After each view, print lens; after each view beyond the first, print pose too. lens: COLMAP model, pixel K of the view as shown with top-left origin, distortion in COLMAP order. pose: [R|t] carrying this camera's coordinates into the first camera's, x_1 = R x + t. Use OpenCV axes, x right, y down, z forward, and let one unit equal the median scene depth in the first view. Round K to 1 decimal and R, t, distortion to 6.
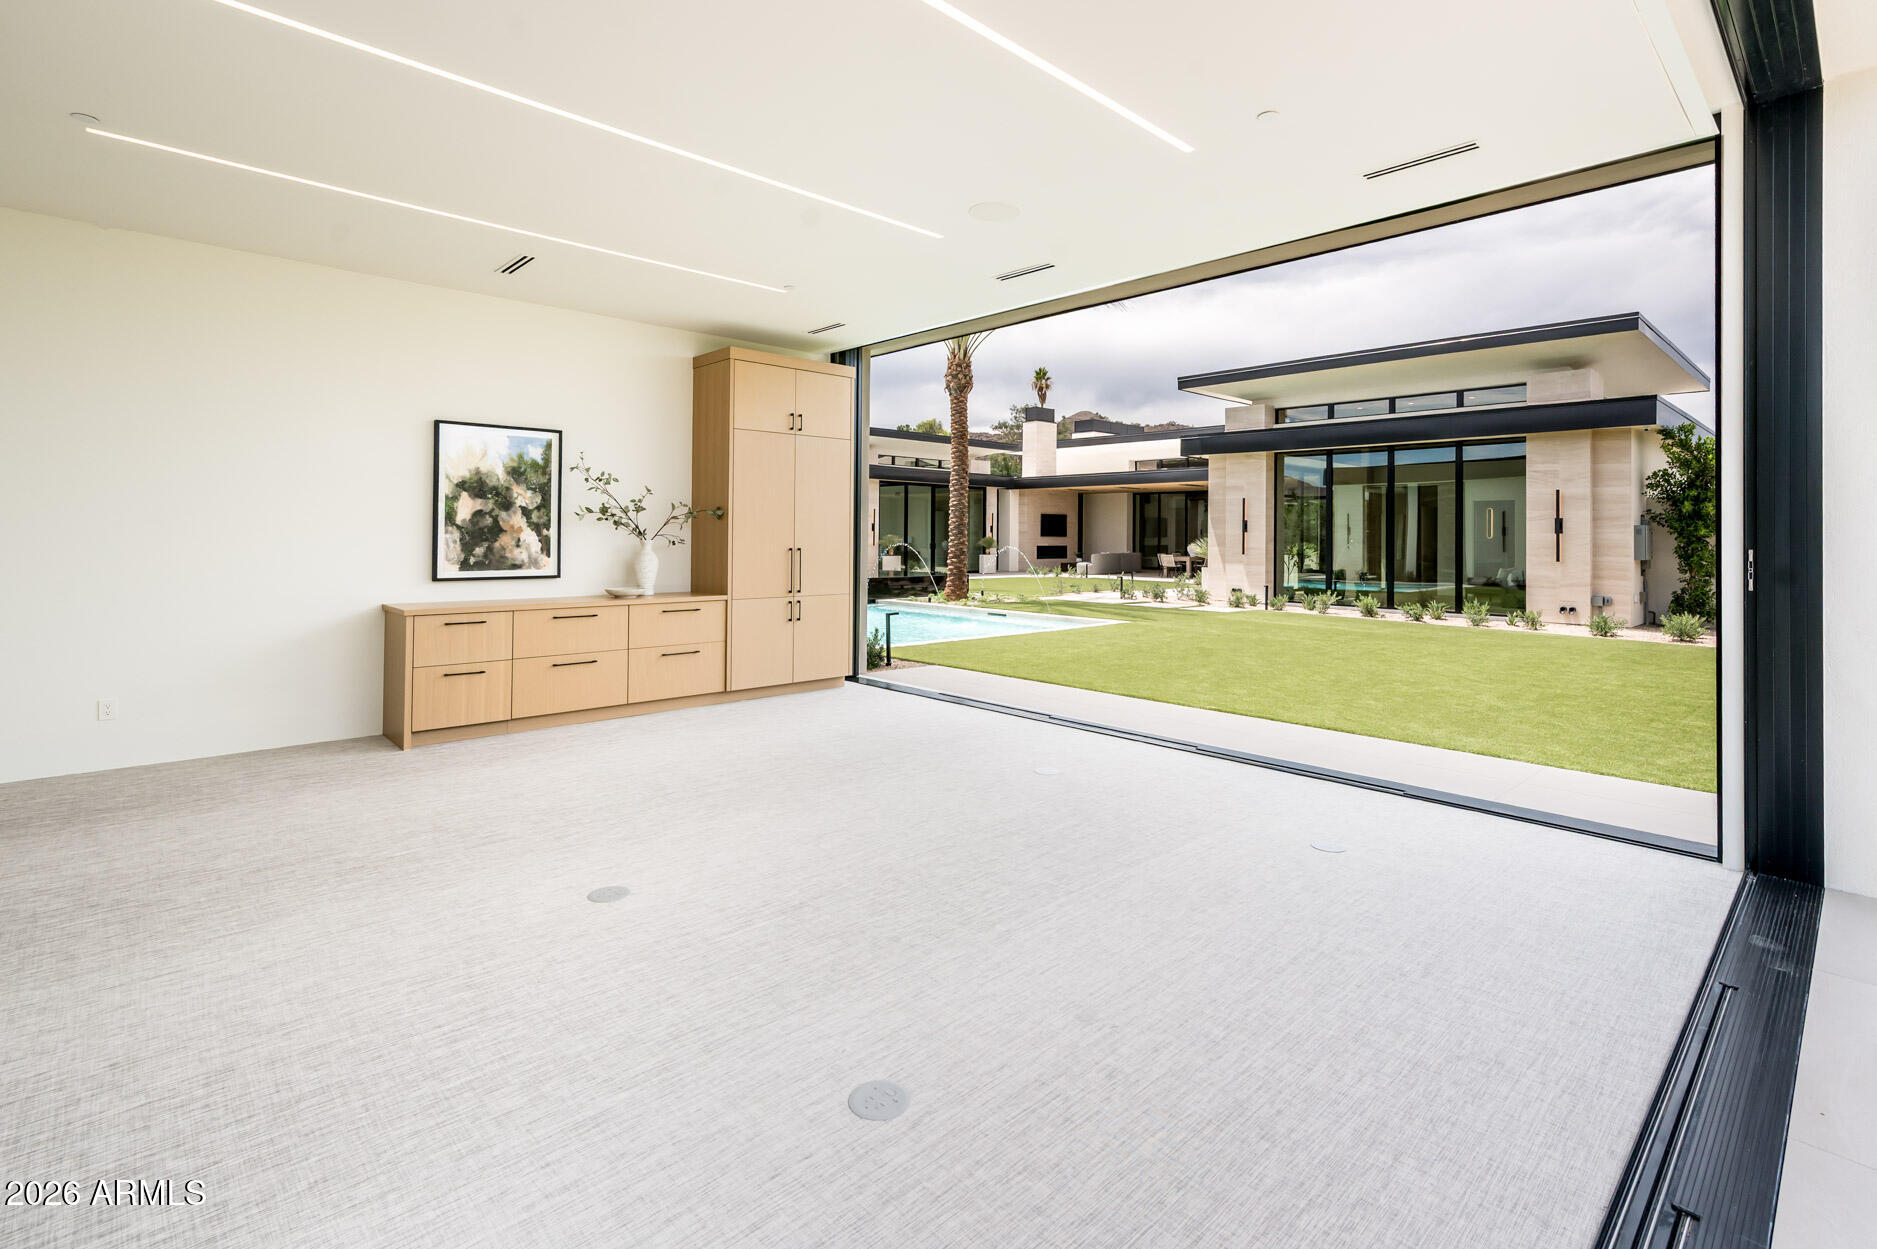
lens RADIAL K [[855.3, 0, 938.9], [0, 855.3, 525.9], [0, 0, 1]] dist [0.000548, 0.000003]
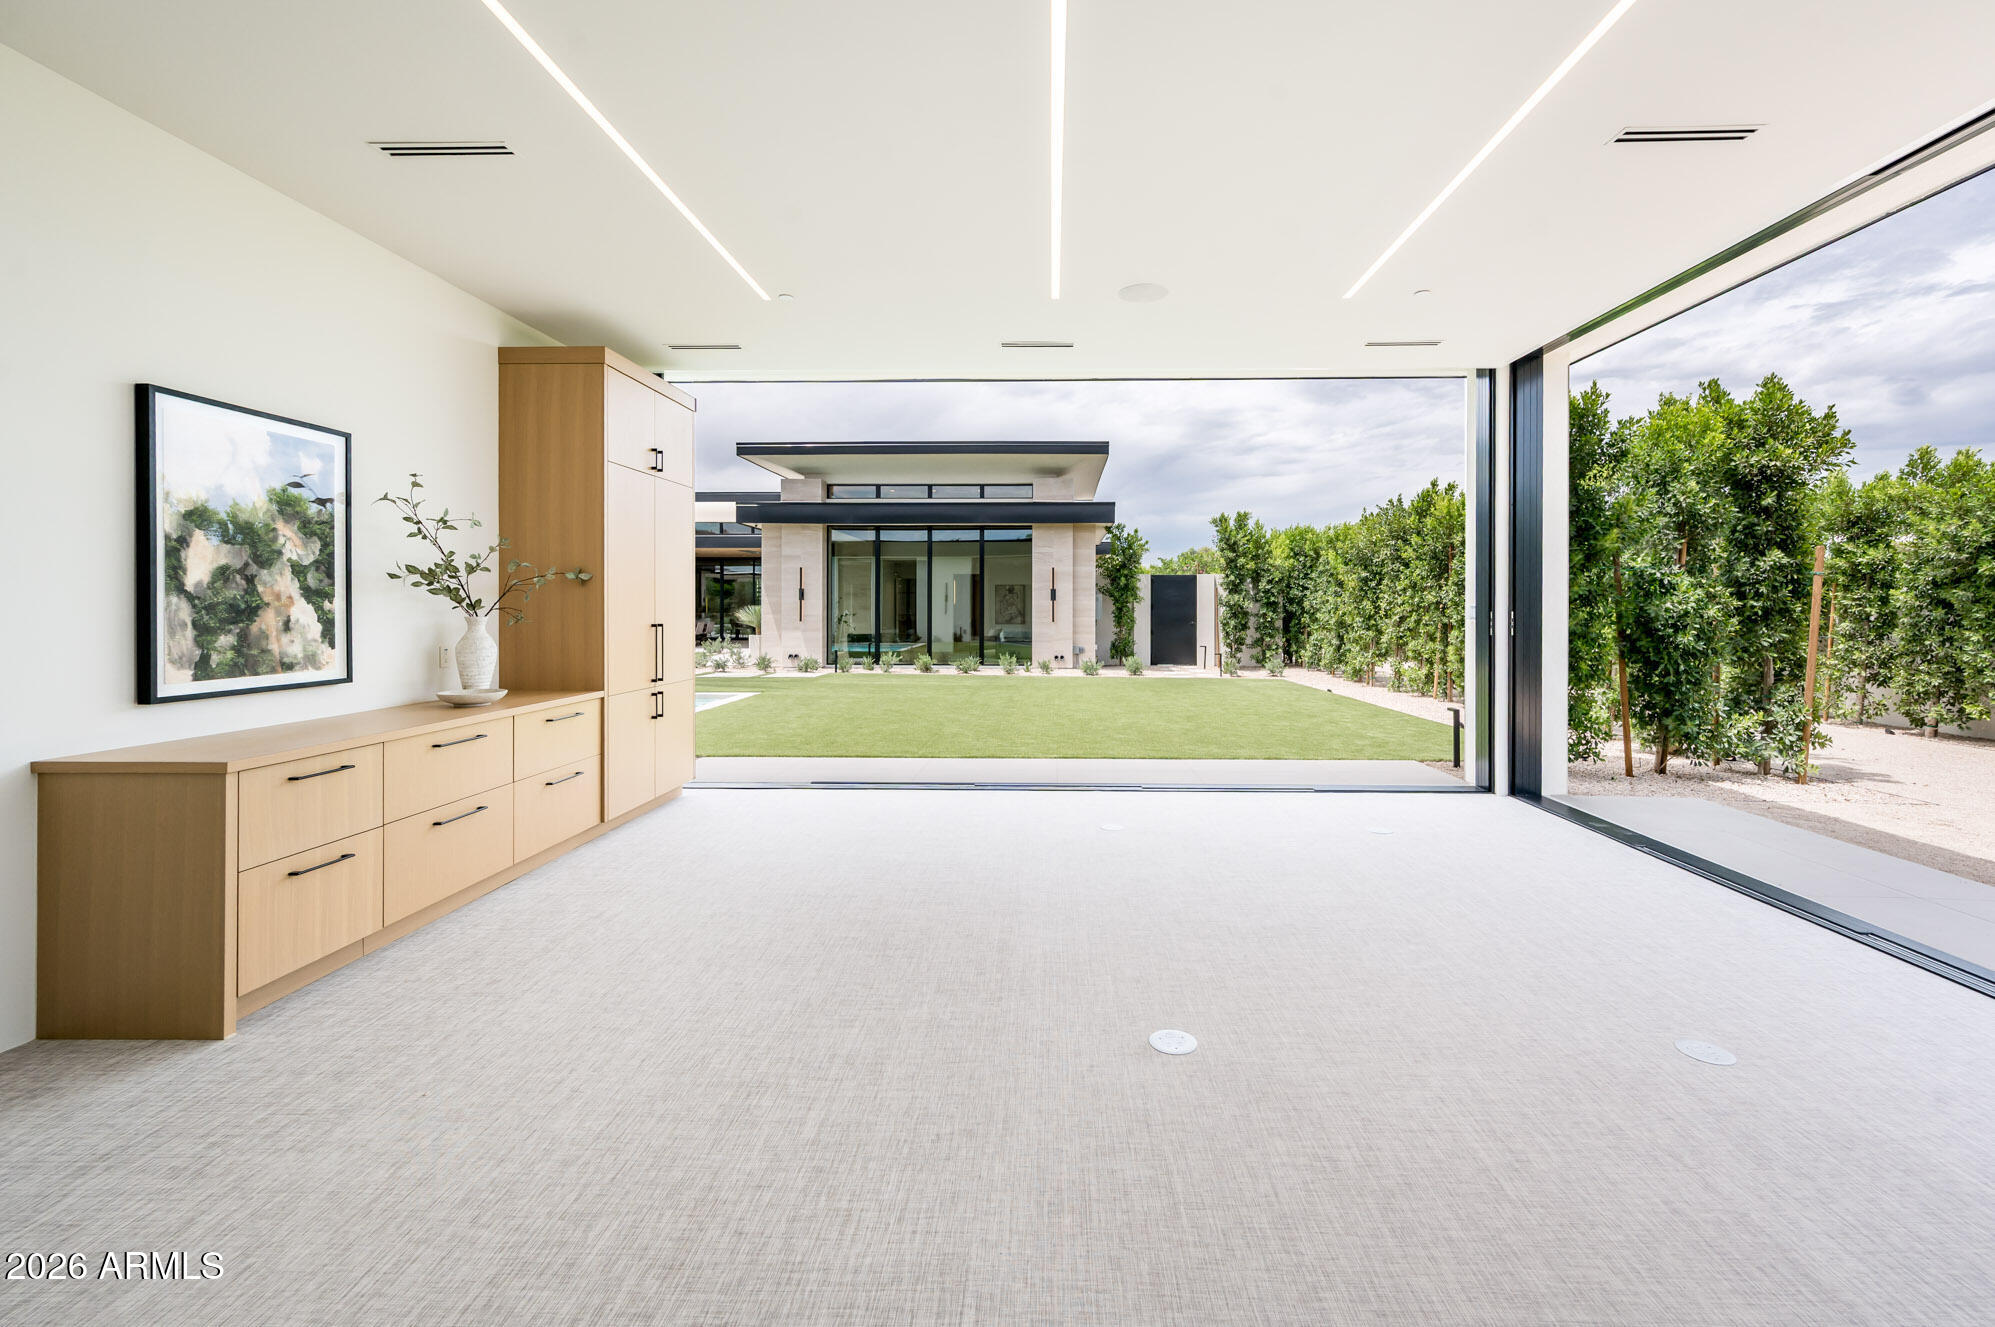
lens RADIAL K [[841.3, 0, 1002.7], [0, 841.3, 610.3], [0, 0, 1]] dist [0.000627, 0.000050]
pose [[0.715737, -0.010821, 0.698287, -0.516272], [-0.003788, 0.999805, 0.019375, -0.002124], [-0.698360, -0.016513, 0.715556, 0.261167]]
